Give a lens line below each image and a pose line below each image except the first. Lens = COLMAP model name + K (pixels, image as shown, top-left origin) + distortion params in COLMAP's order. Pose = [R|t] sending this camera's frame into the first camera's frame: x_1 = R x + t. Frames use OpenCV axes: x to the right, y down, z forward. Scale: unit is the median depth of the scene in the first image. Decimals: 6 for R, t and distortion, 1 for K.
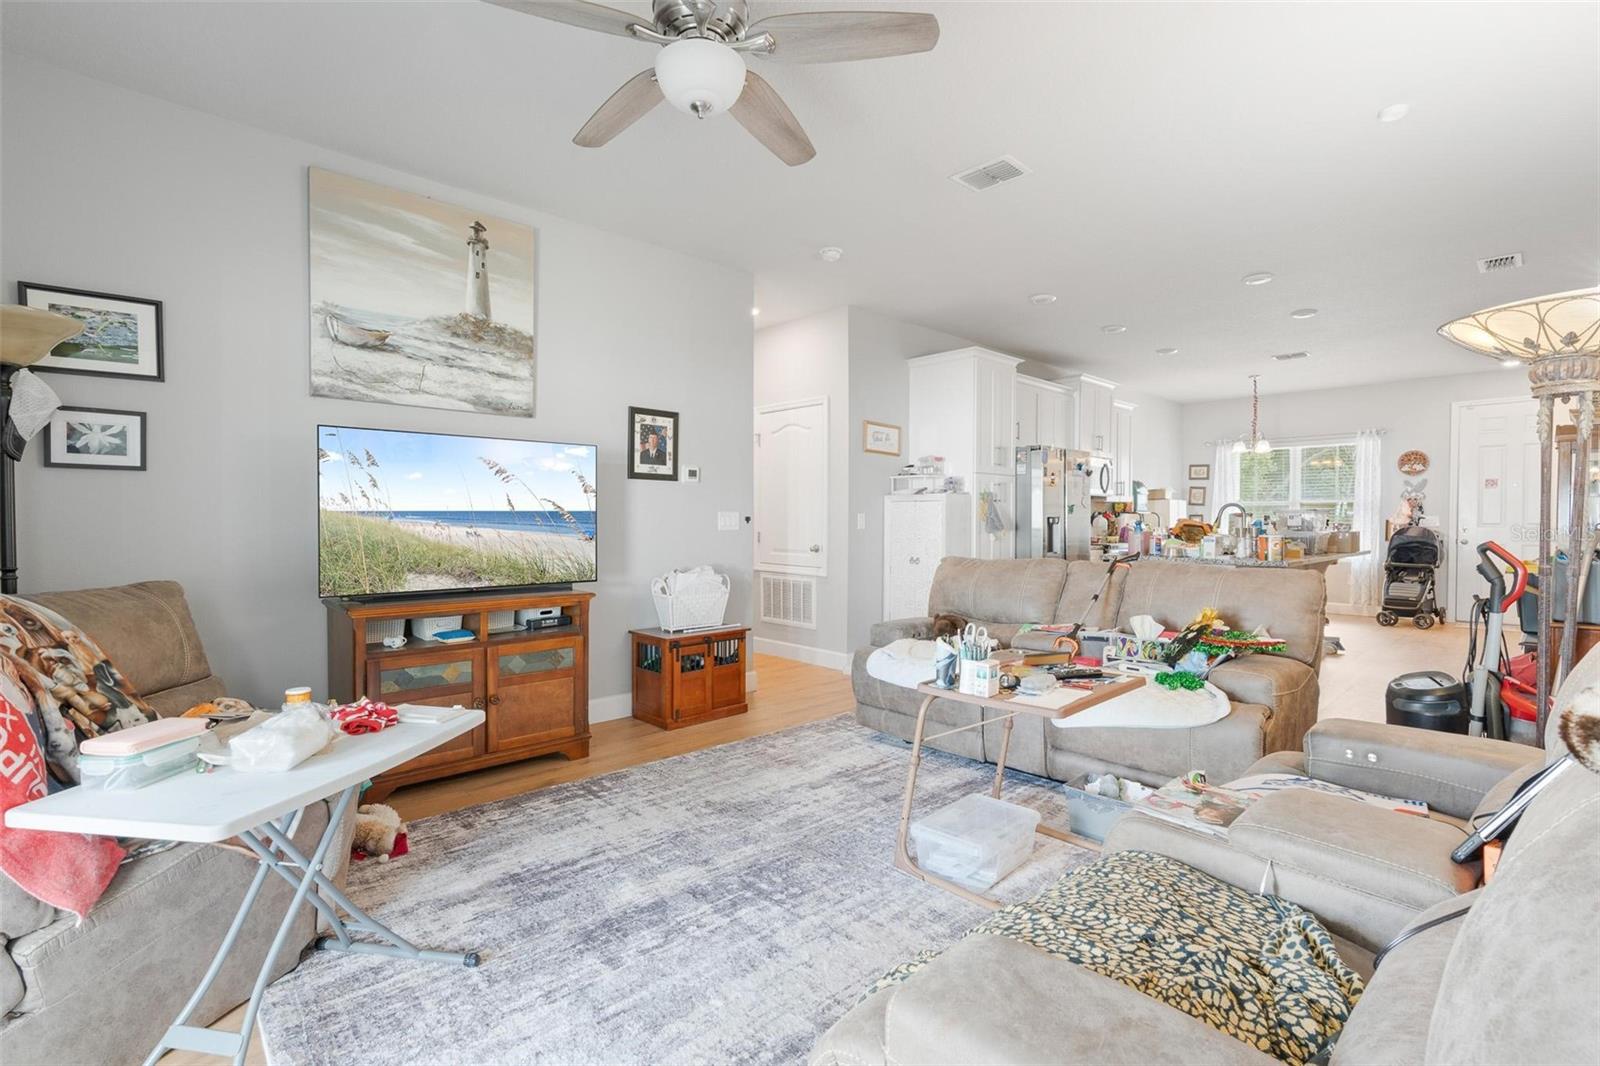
lens RADIAL K [[727.8, 0, 800.0], [0, 727.8, 533.0], [0, 0, 1]] dist [-0.012843, -0.000160]
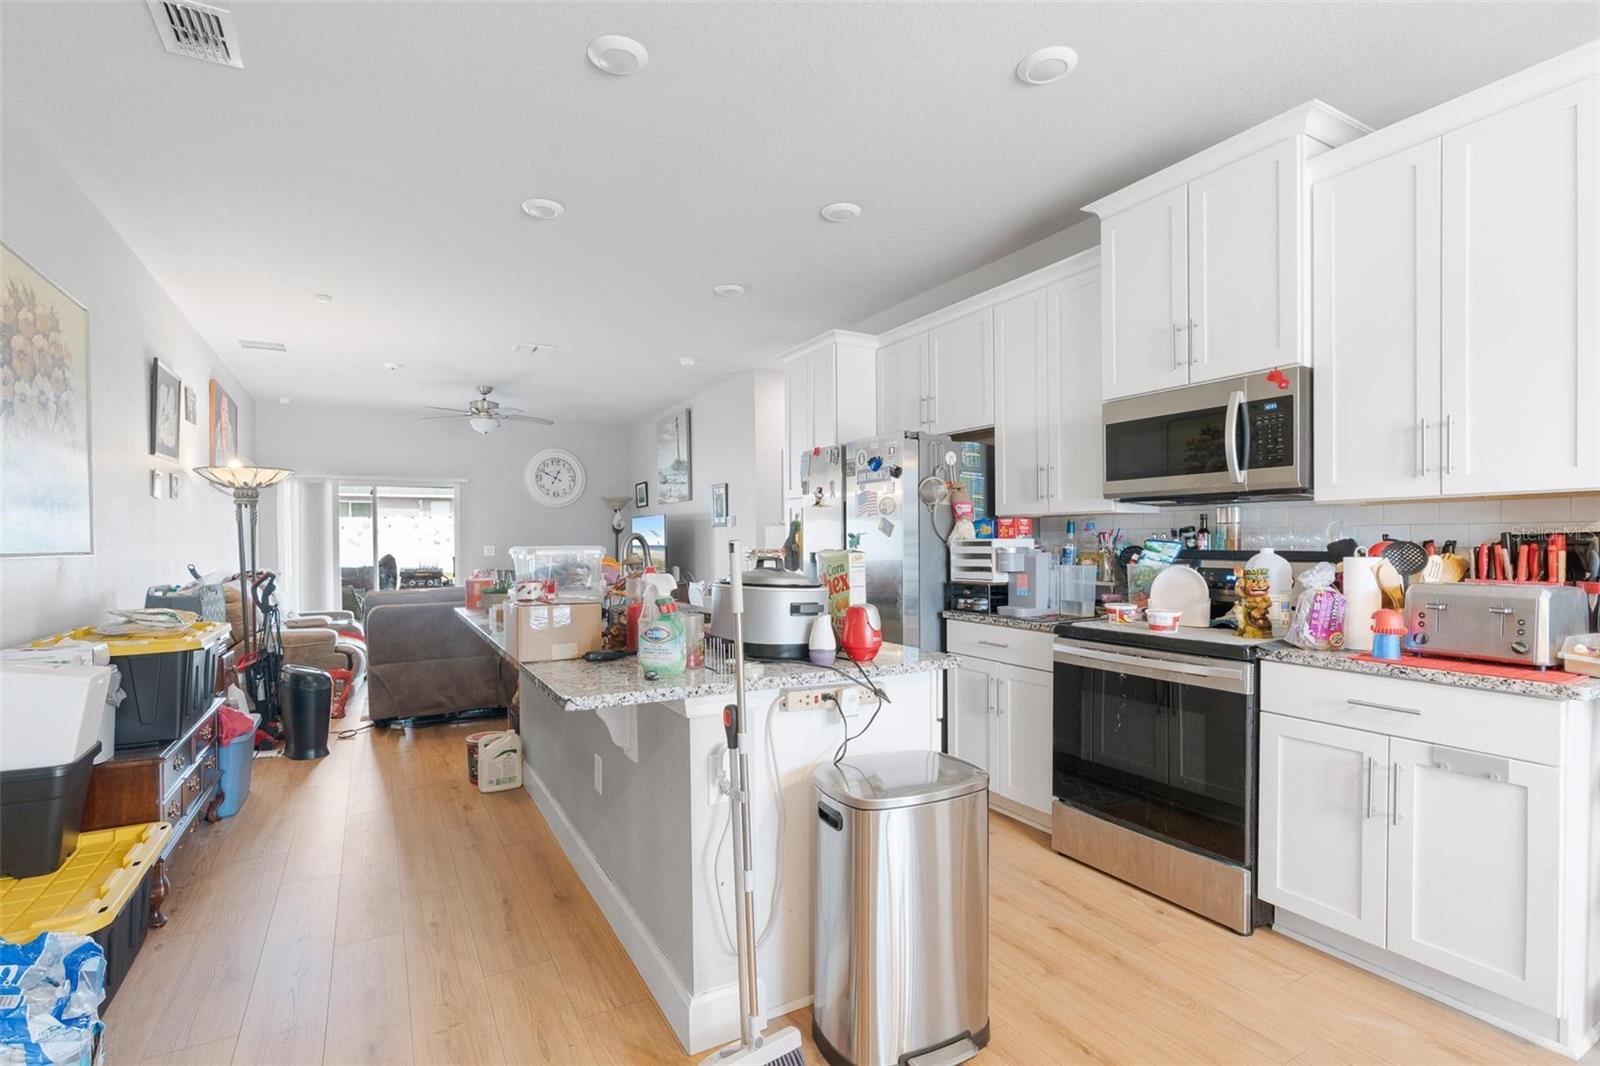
lens RADIAL K [[737.6, 0, 792.7], [0, 737.6, 548.0], [0, 0, 1]] dist [-0.010862, 0.000041]
pose [[-0.234853, 0.011370, -0.971964, 2.104070], [-0.011594, 0.999828, 0.014498, -0.082126], [0.971962, 0.014674, -0.234681, 2.374448]]
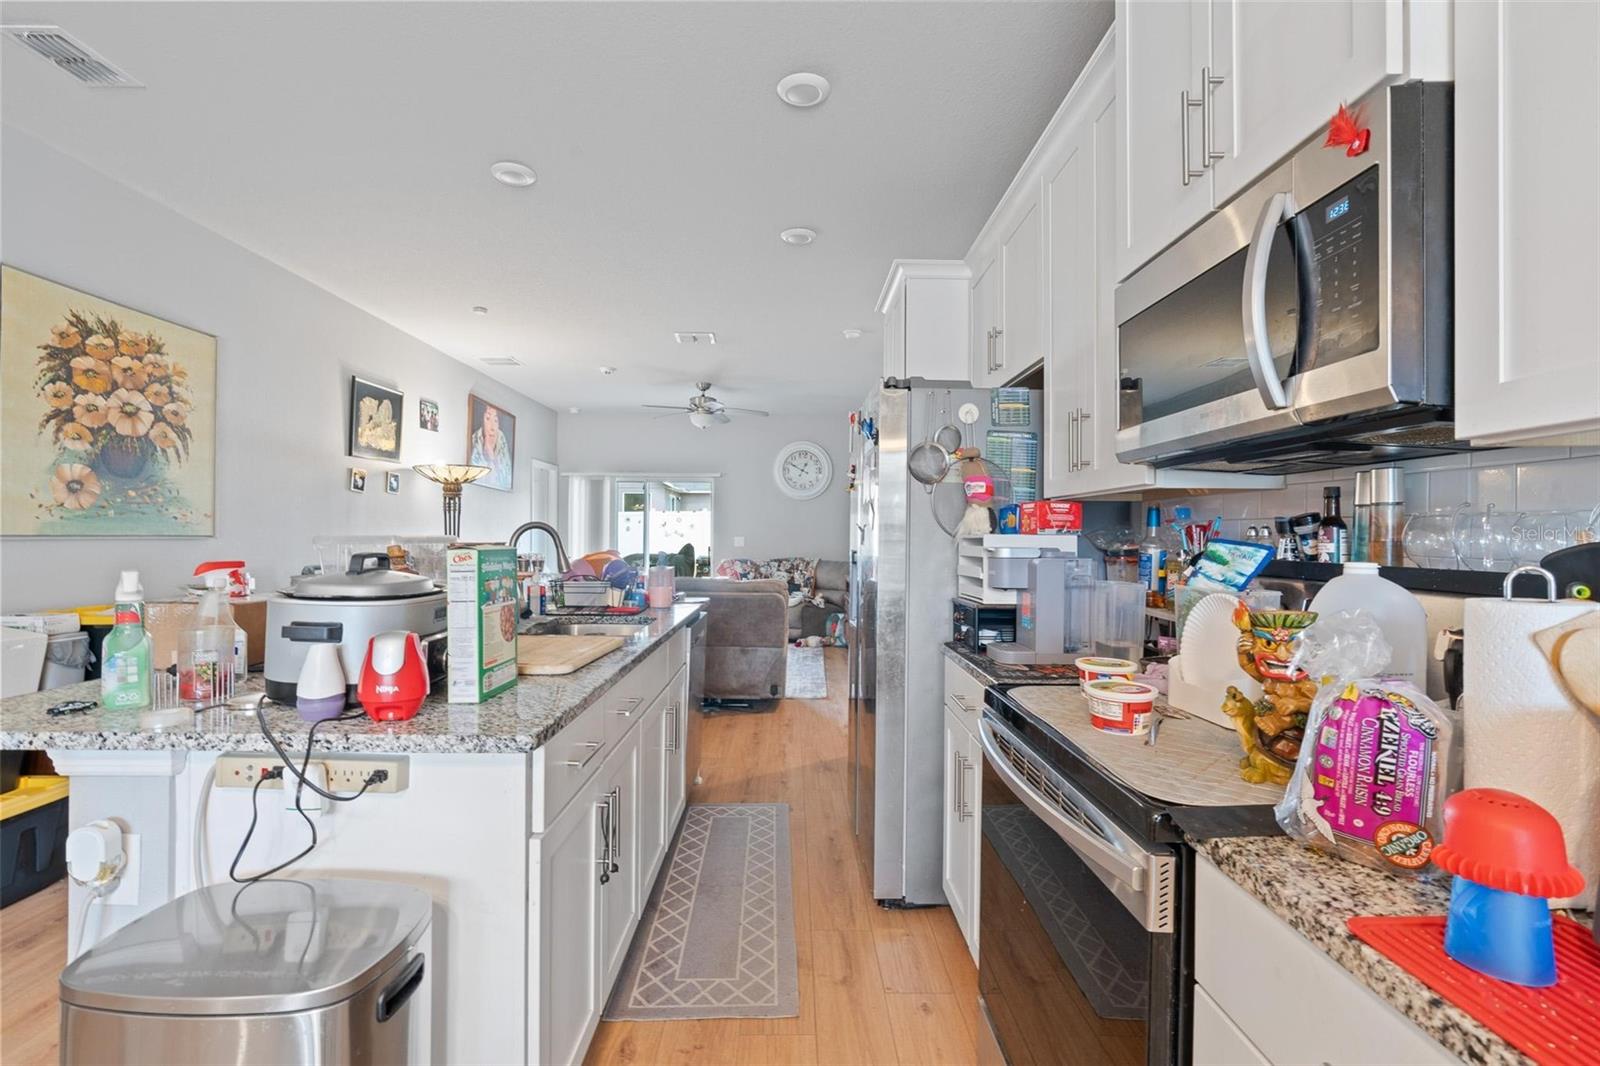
lens RADIAL K [[727.8, 0, 800.0], [0, 727.8, 533.0], [0, 0, 1]] dist [-0.012843, -0.000160]
pose [[-0.668391, -0.007230, -0.743775, 1.587899], [-0.021386, 0.999726, 0.009501, -0.087479], [0.743502, 0.022257, -0.668363, 2.732935]]
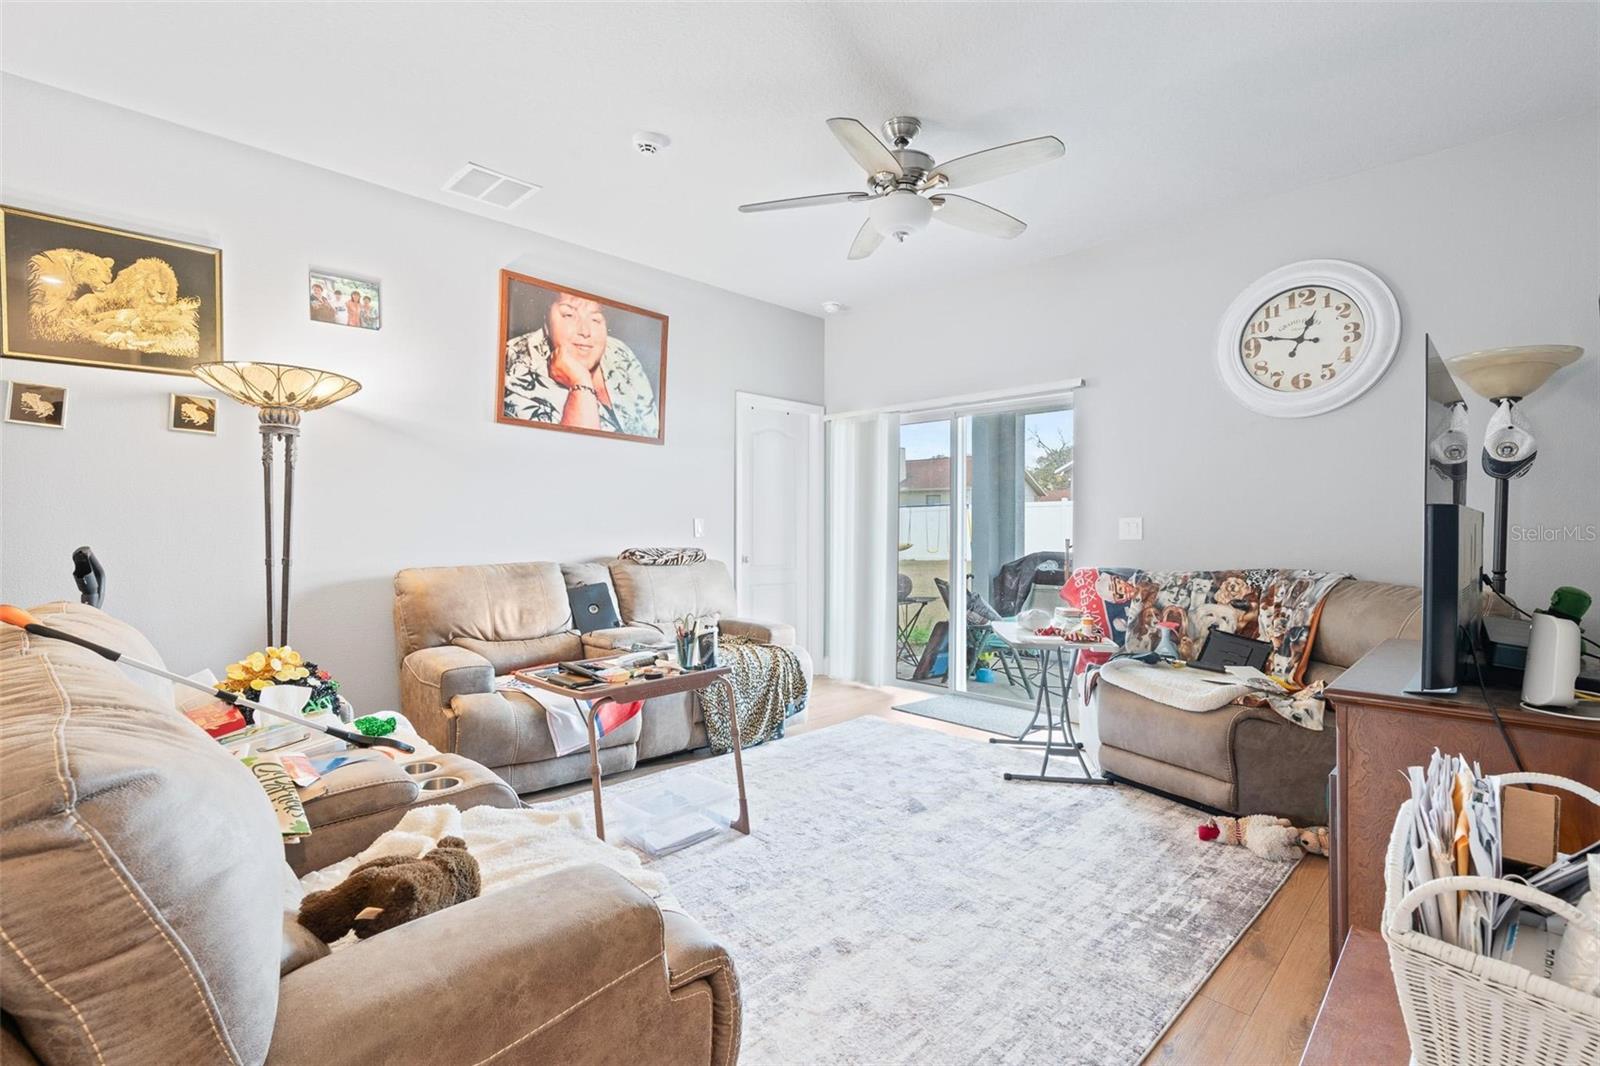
lens RADIAL K [[727.8, 0, 800.0], [0, 727.8, 533.0], [0, 0, 1]] dist [-0.012843, -0.000160]
pose [[-0.999089, -0.003175, -0.042560, 0.088920], [-0.004099, 0.999757, 0.021651, -0.032564], [0.042481, 0.021806, -0.998859, 1.770362]]
